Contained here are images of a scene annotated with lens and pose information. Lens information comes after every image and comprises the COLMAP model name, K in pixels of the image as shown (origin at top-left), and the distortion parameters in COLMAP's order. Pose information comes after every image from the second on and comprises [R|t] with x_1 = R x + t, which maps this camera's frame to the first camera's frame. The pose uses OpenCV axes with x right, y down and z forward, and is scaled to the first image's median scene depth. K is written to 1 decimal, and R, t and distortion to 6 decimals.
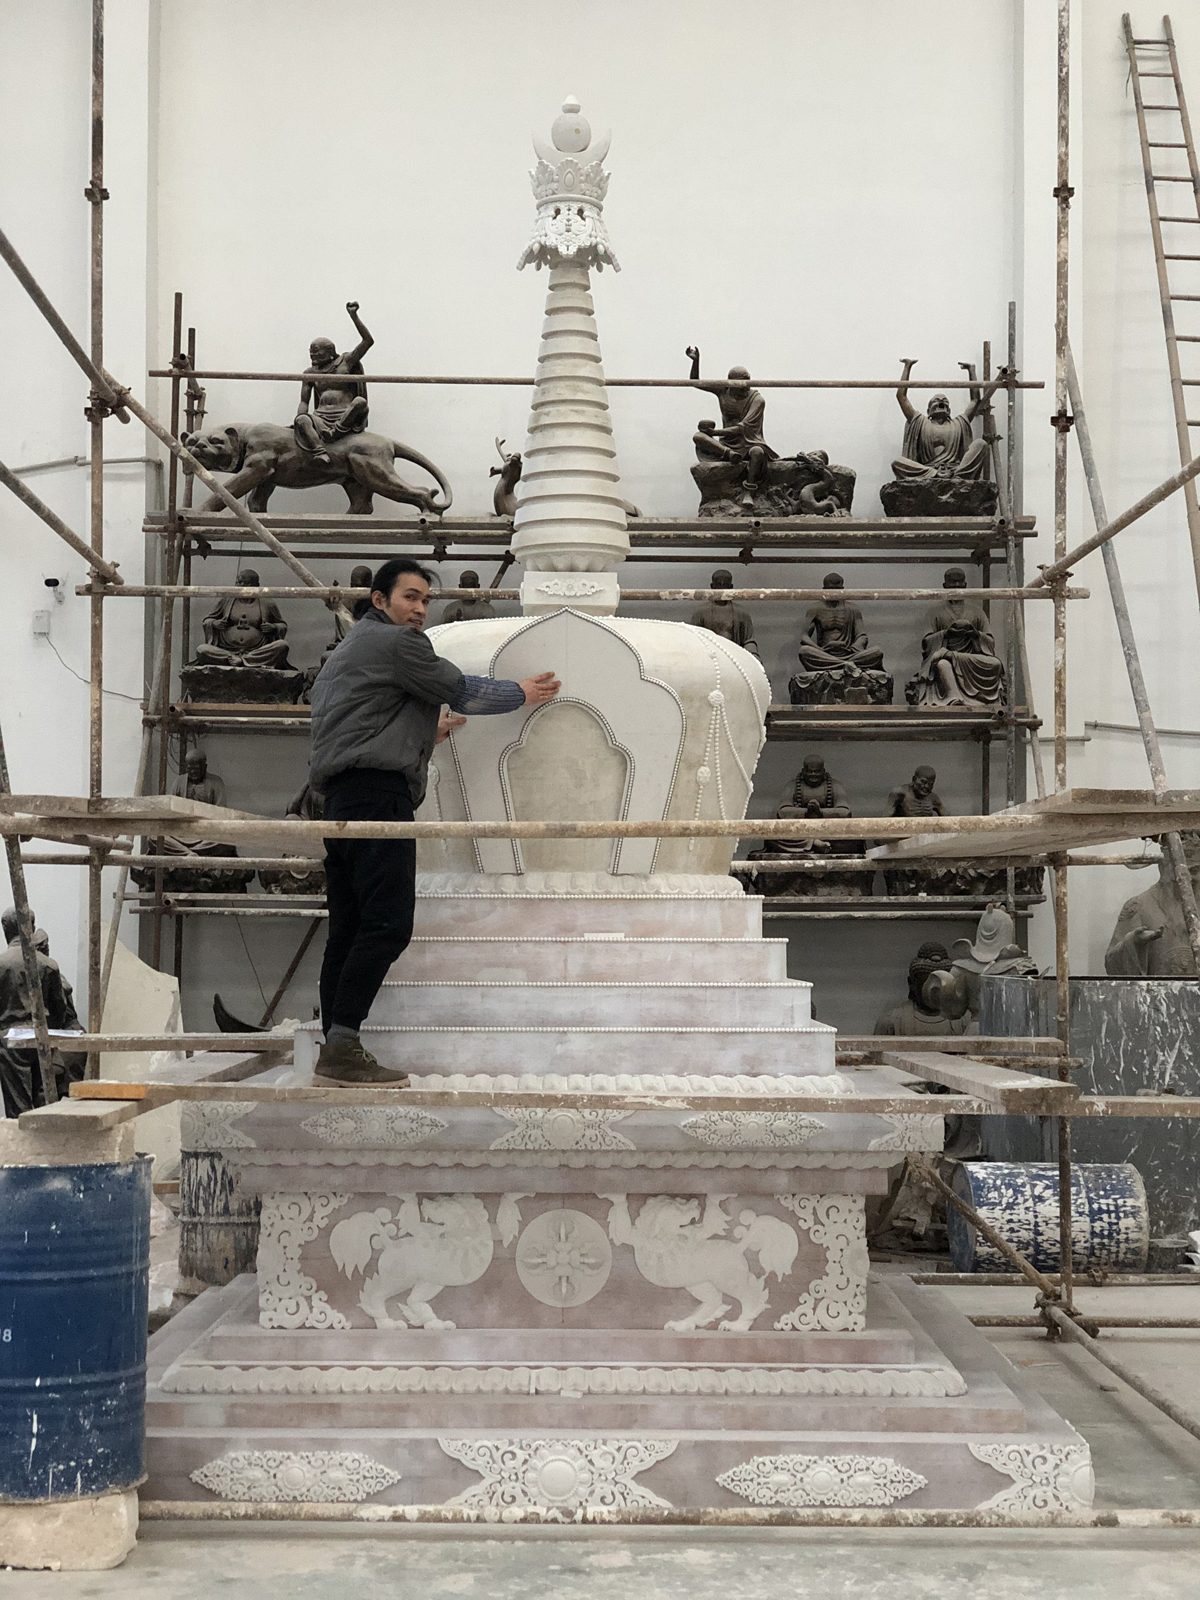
lens RADIAL K [[2440.8, 0, 620.2], [0, 2440.8, 801.2], [0, 0, 1]] dist [0.014962, 1.191330]
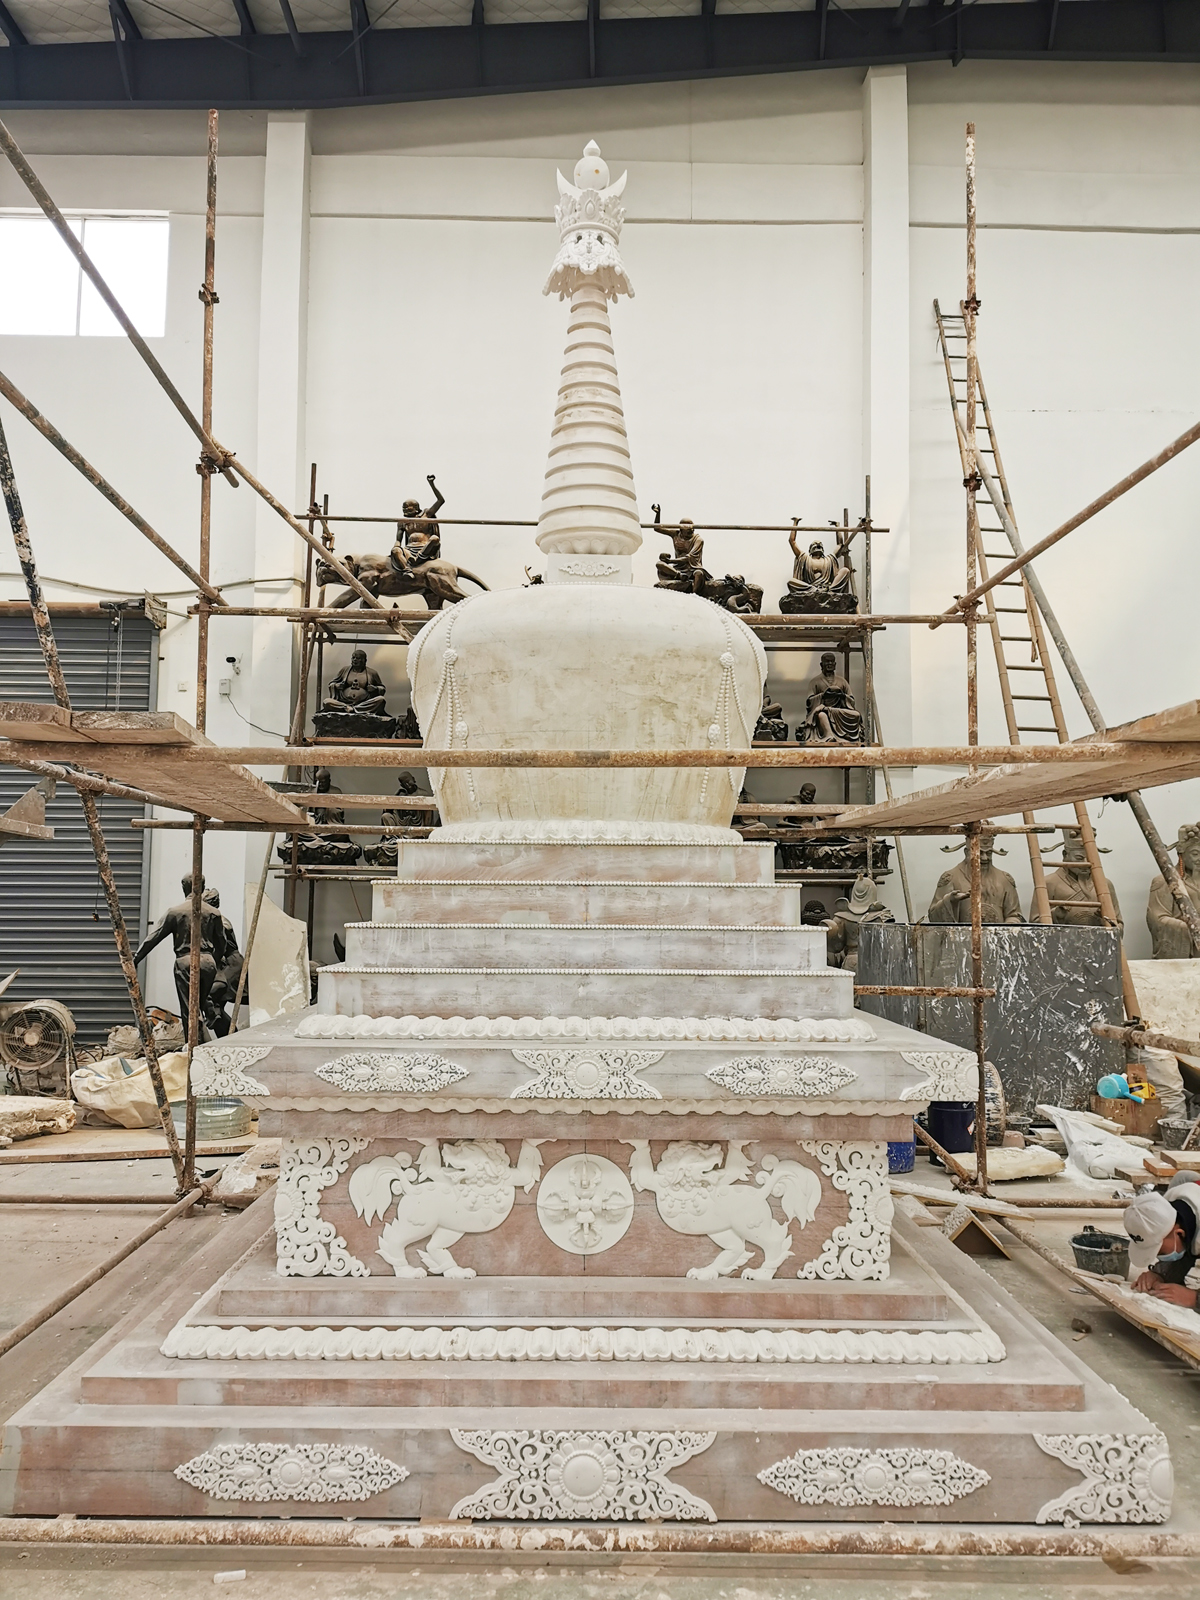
lens RADIAL K [[1247.2, 0, 600.0], [0, 1247.2, 800.0], [0, 0, 1]] dist [0.042175, -0.001520]
pose [[0.999947, 0.005134, 0.008954, -0.022437], [-0.004887, 0.999613, -0.027377, 0.036814], [-0.009091, 0.027332, 0.999585, 0.485717]]
